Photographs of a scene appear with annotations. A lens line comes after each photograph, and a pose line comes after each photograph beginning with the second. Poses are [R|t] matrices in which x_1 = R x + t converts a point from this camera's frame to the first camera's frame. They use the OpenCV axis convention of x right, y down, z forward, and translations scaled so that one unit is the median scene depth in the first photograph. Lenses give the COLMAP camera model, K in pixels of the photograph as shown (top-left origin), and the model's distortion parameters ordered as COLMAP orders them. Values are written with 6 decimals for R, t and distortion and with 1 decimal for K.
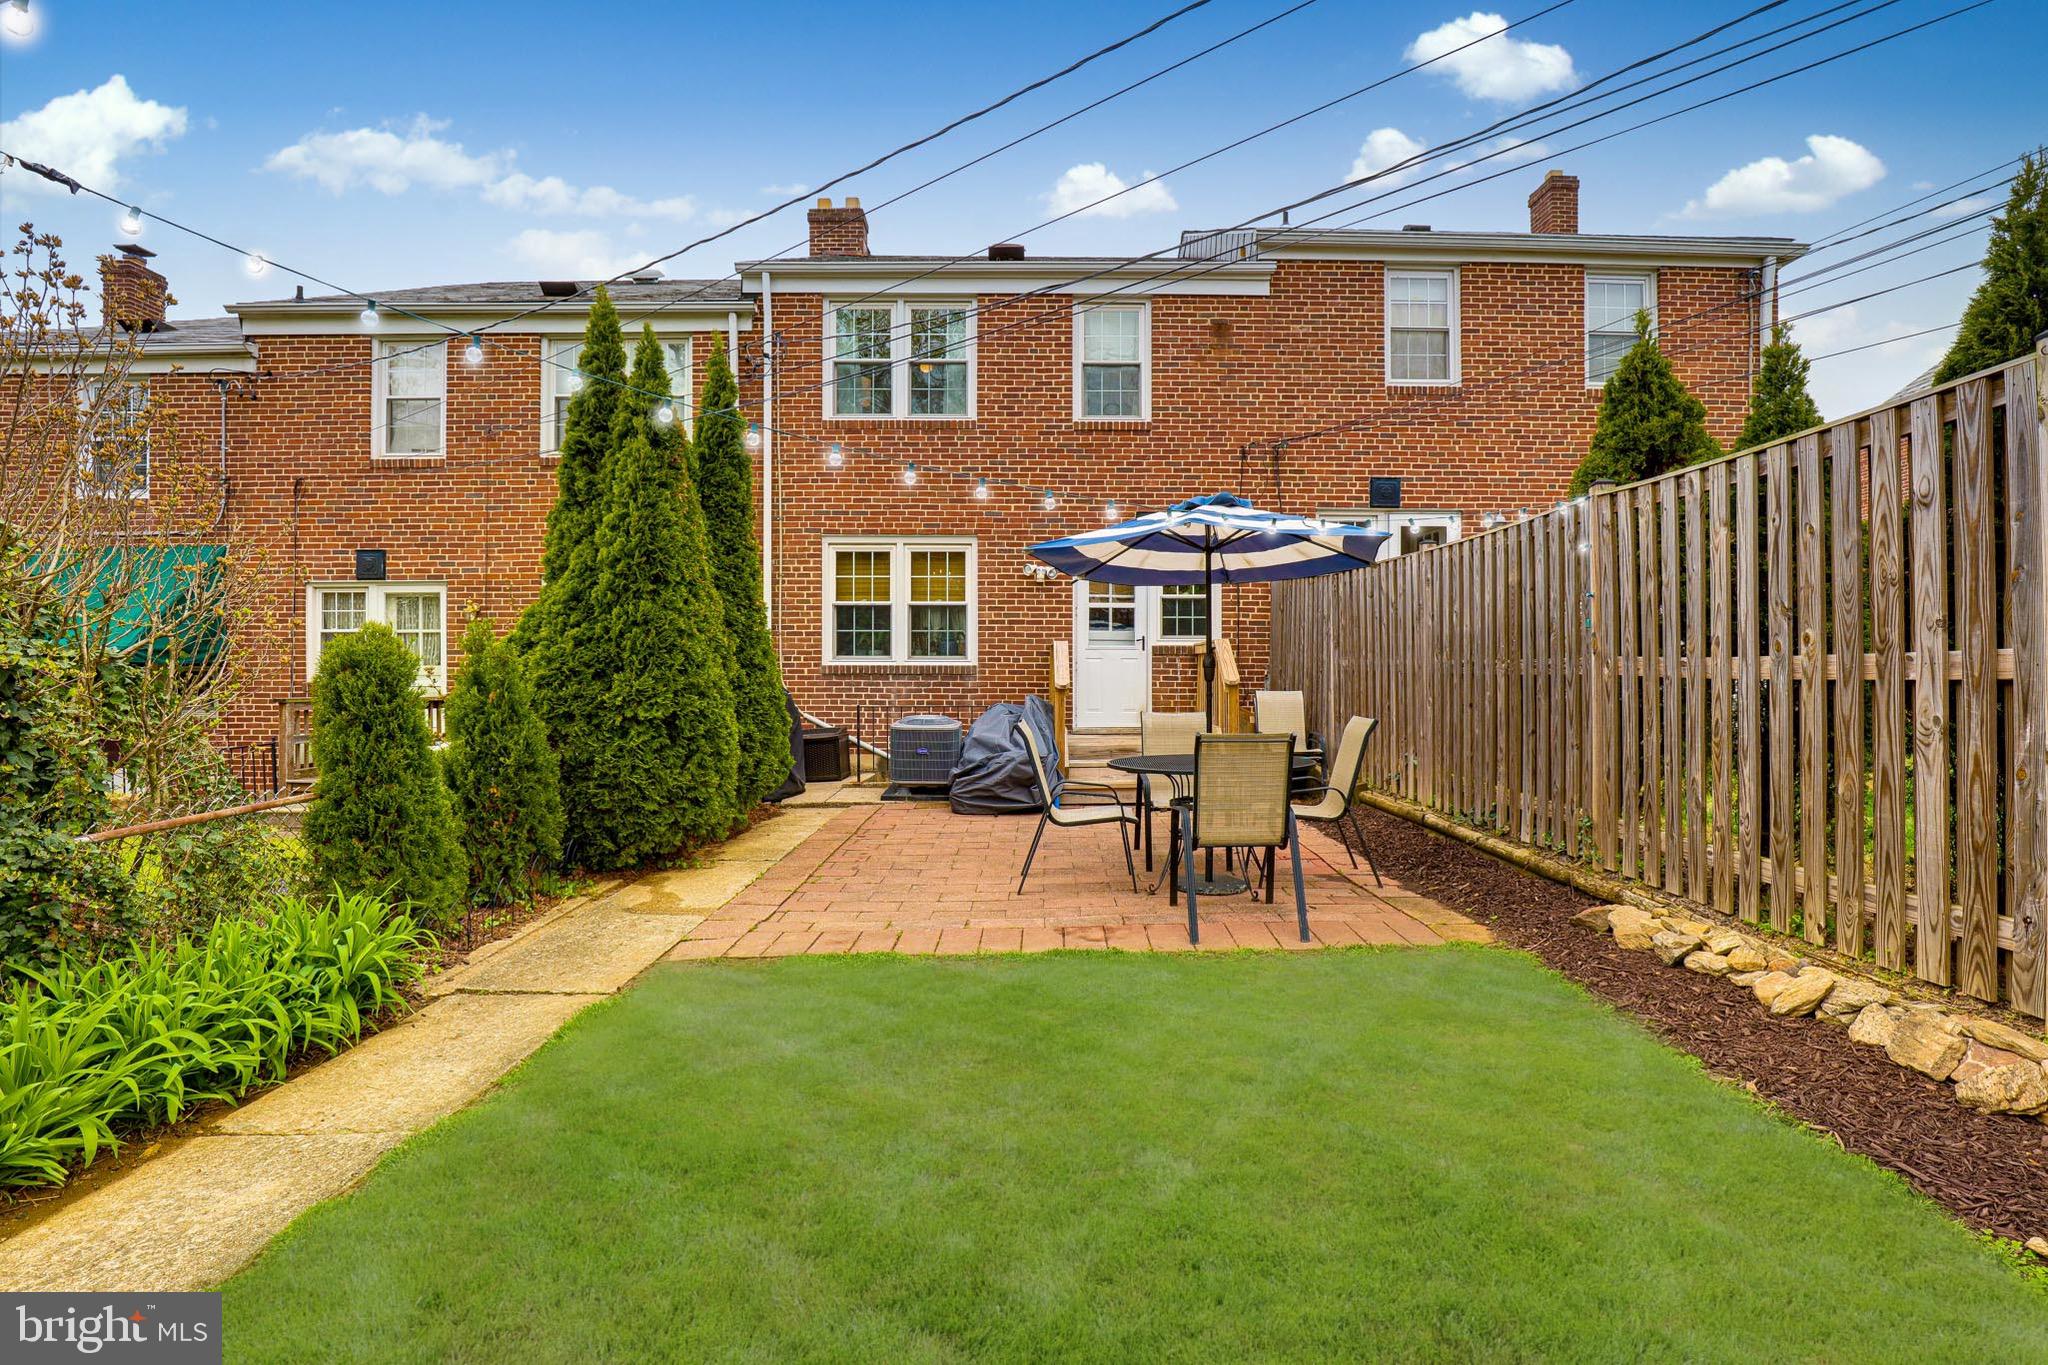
lens RADIAL K [[951.4, 0, 1055.9], [0, 951.4, 684.1], [0, 0, 1]] dist [-0.039232, 0.009178]
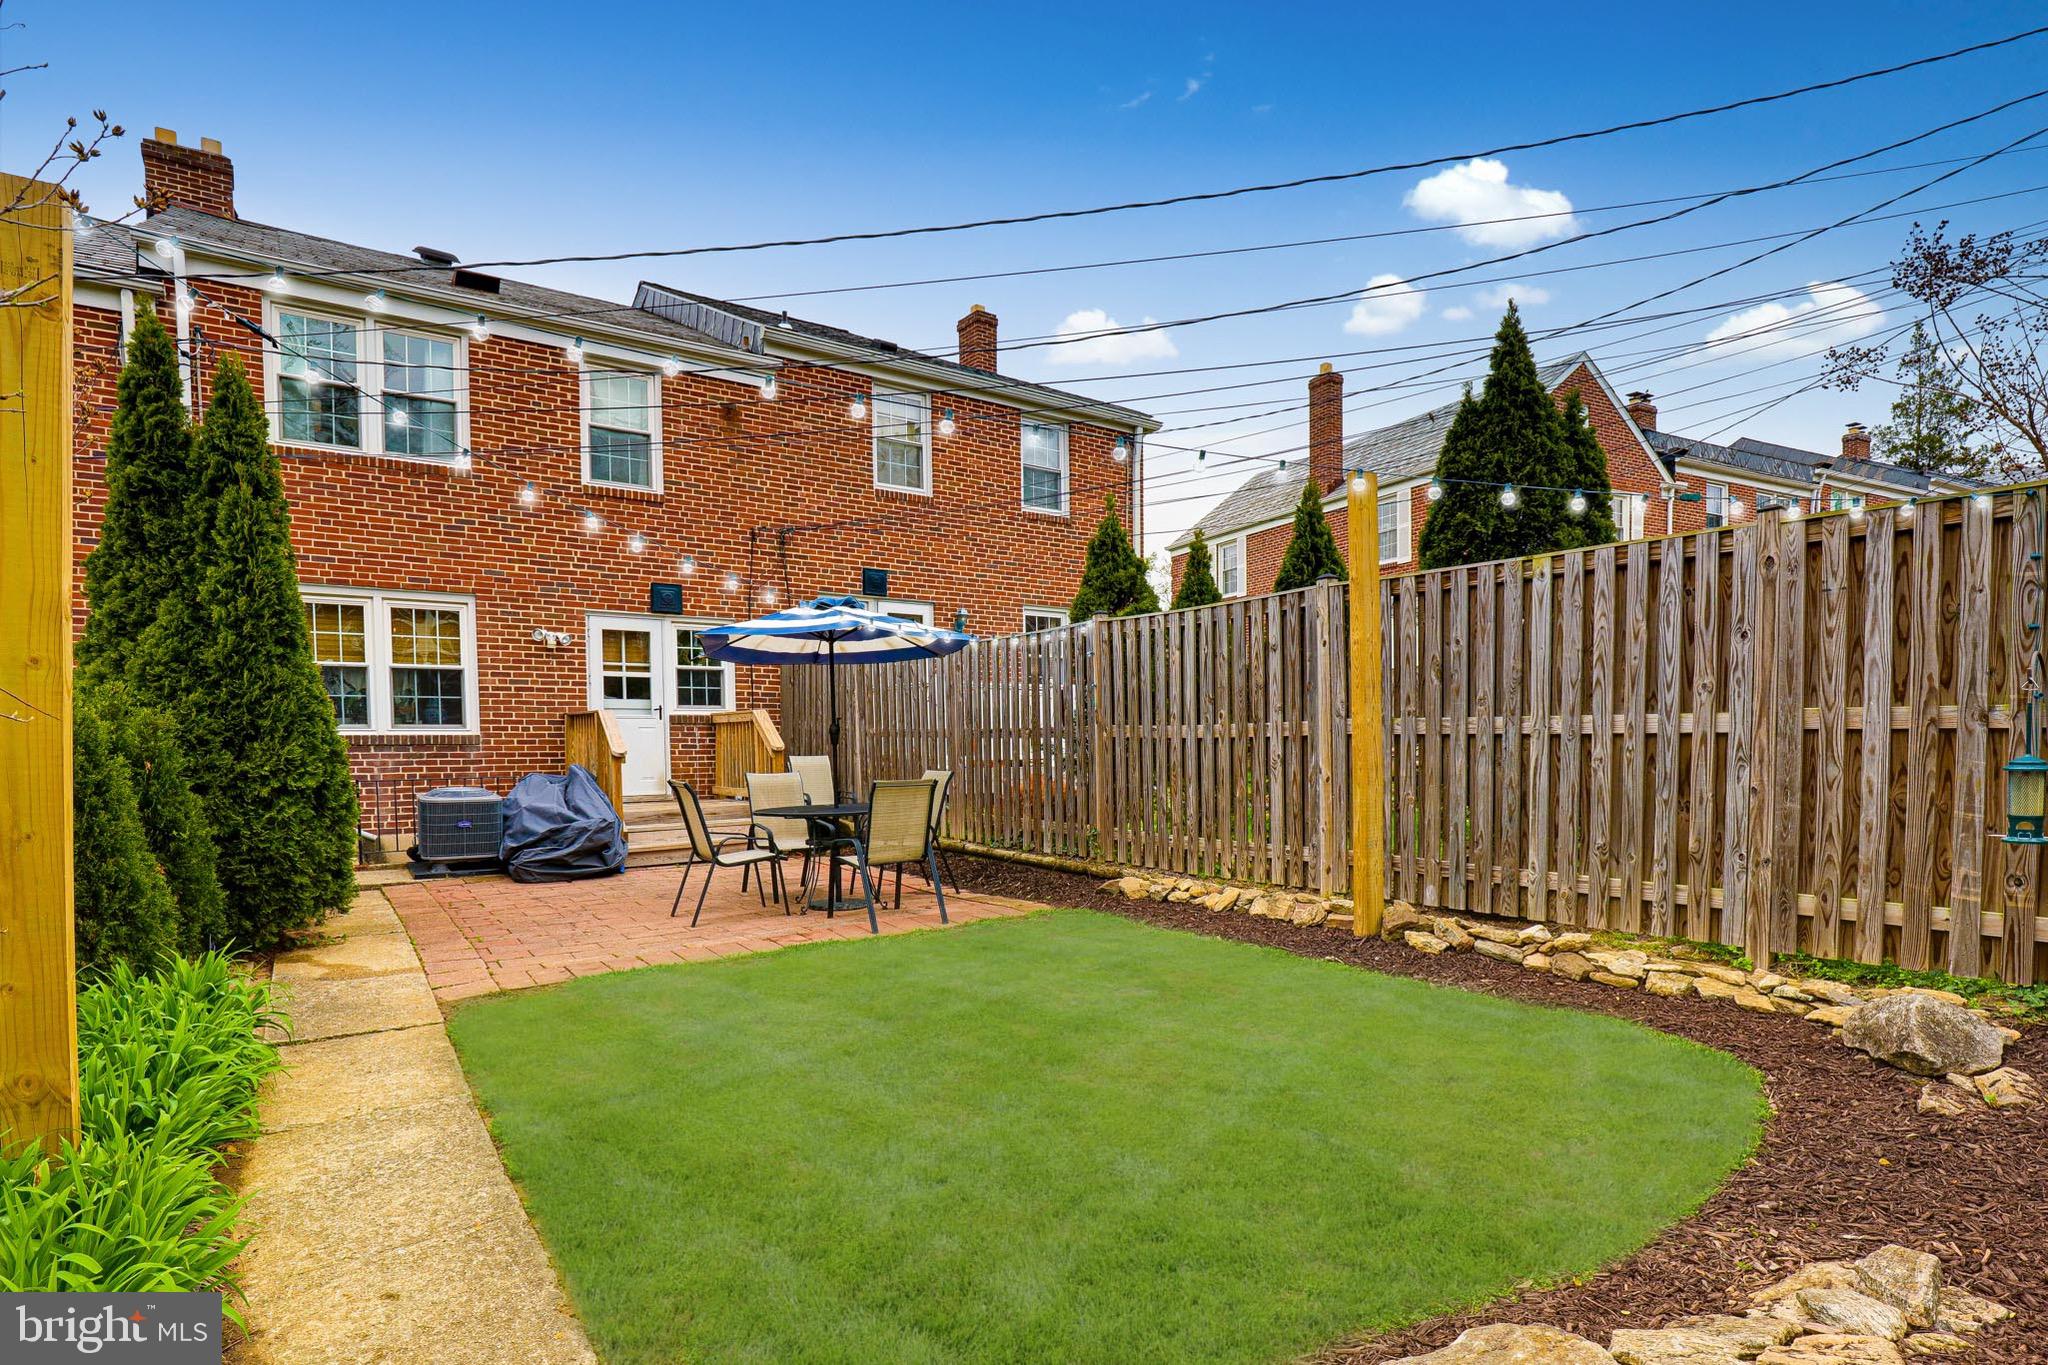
lens RADIAL K [[1033.7, 0, 1073.5], [0, 1033.7, 795.6], [0, 0, 1]] dist [-0.021102, -0.000073]
pose [[0.804067, -0.038080, 0.593318, -0.416564], [0.015761, 0.998961, 0.042756, 0.011855], [-0.594330, -0.025027, 0.803832, -0.307402]]
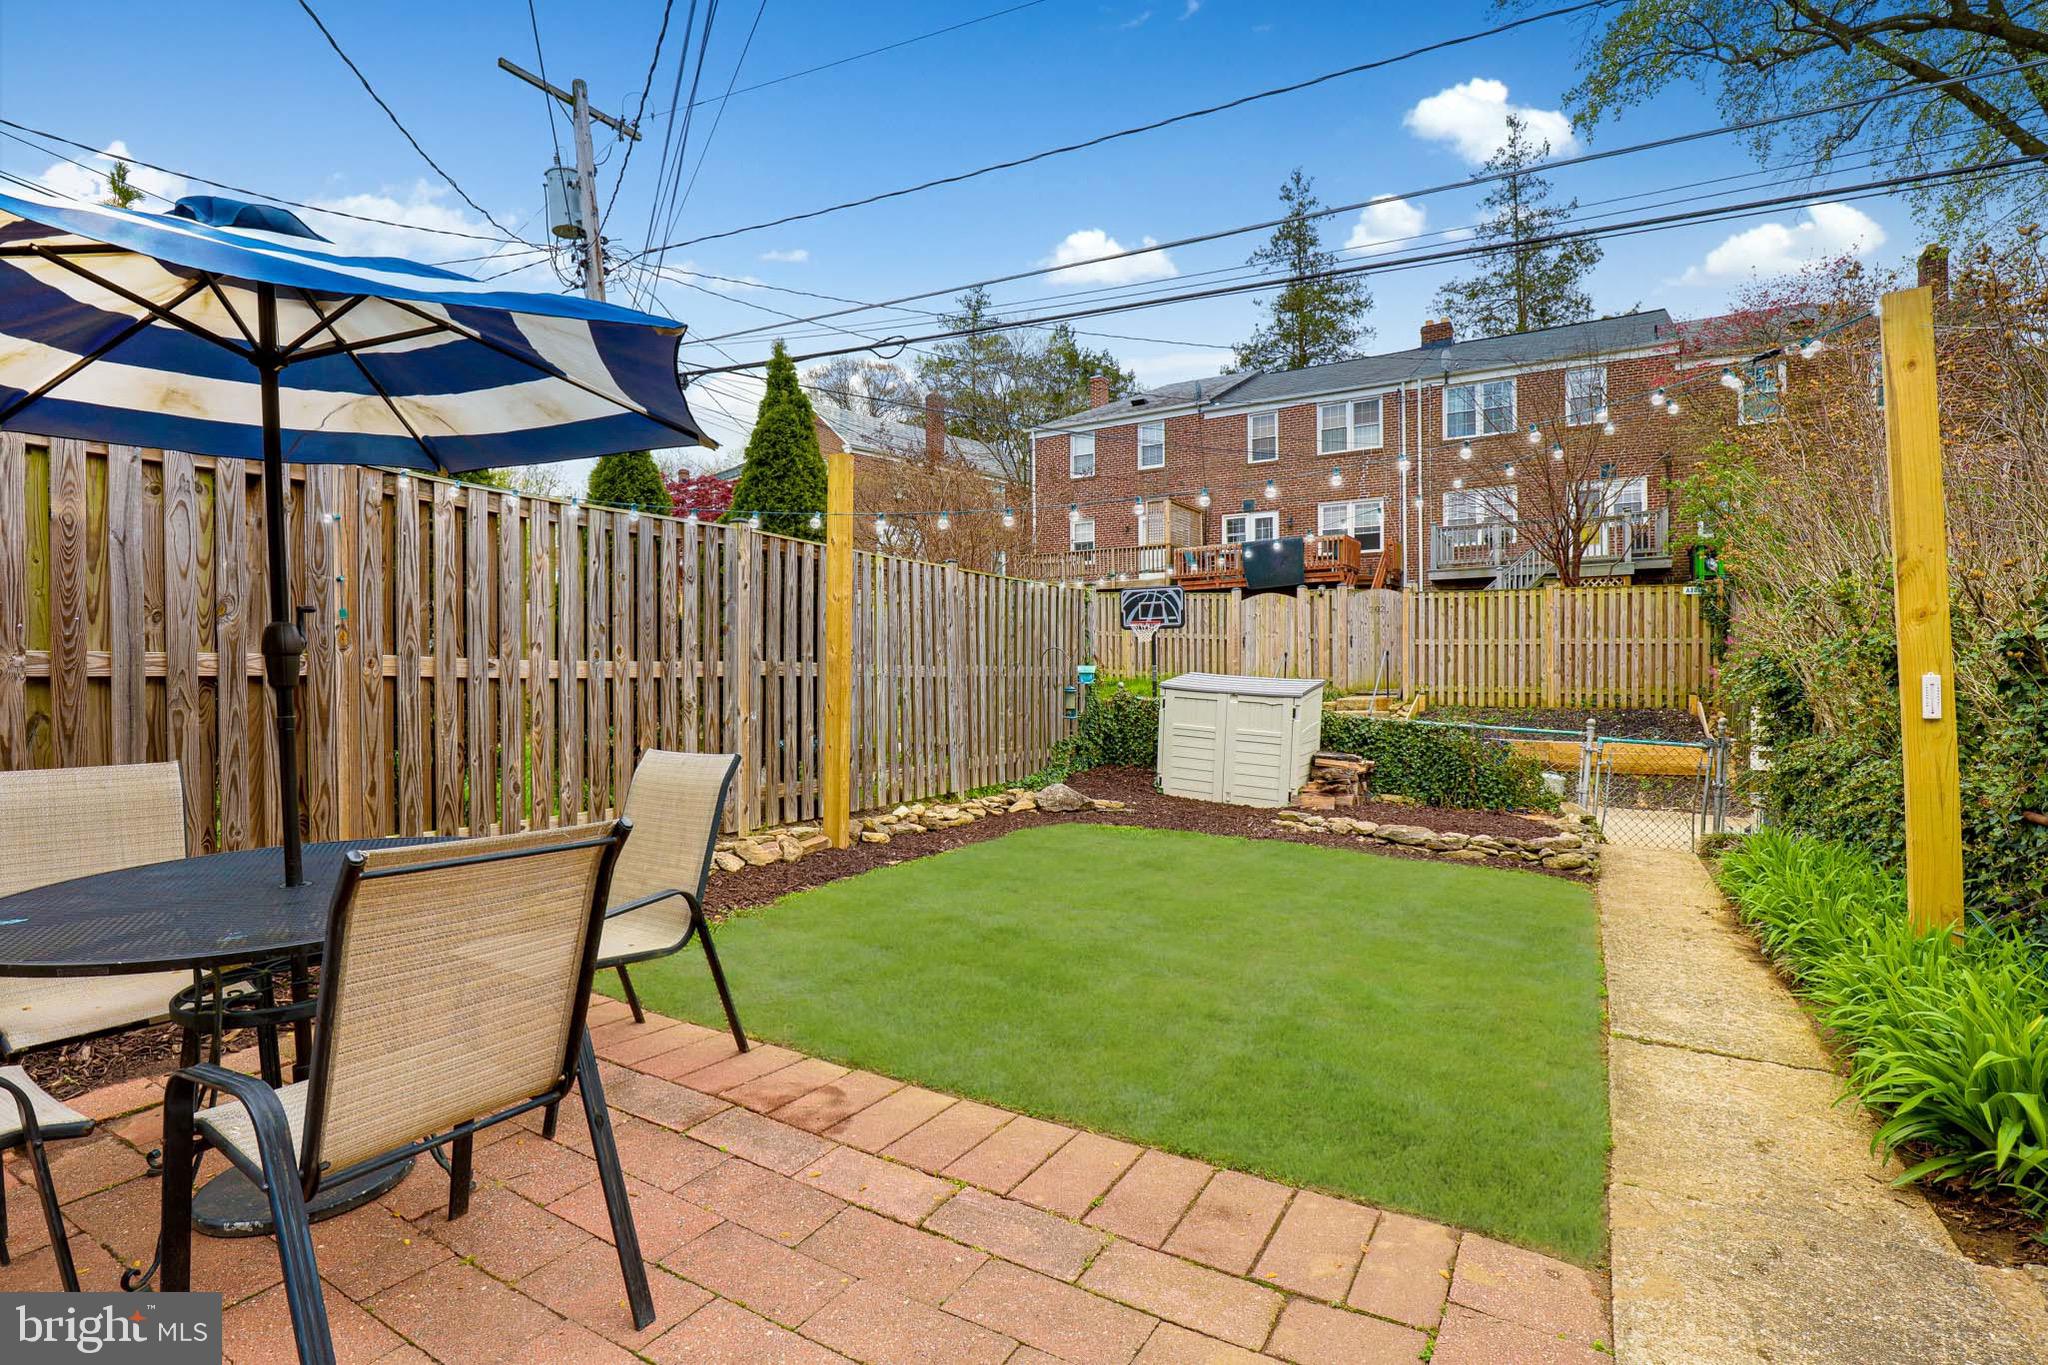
lens RADIAL K [[942.4, 0, 1041.1], [0, 942.4, 684.0], [0, 0, 1]] dist [-0.036171, 0.007979]
pose [[-0.864333, -0.002707, 0.502912, -0.322658], [0.007367, 0.999810, 0.018043, -0.010025], [-0.502865, 0.019300, -0.864149, 1.227971]]
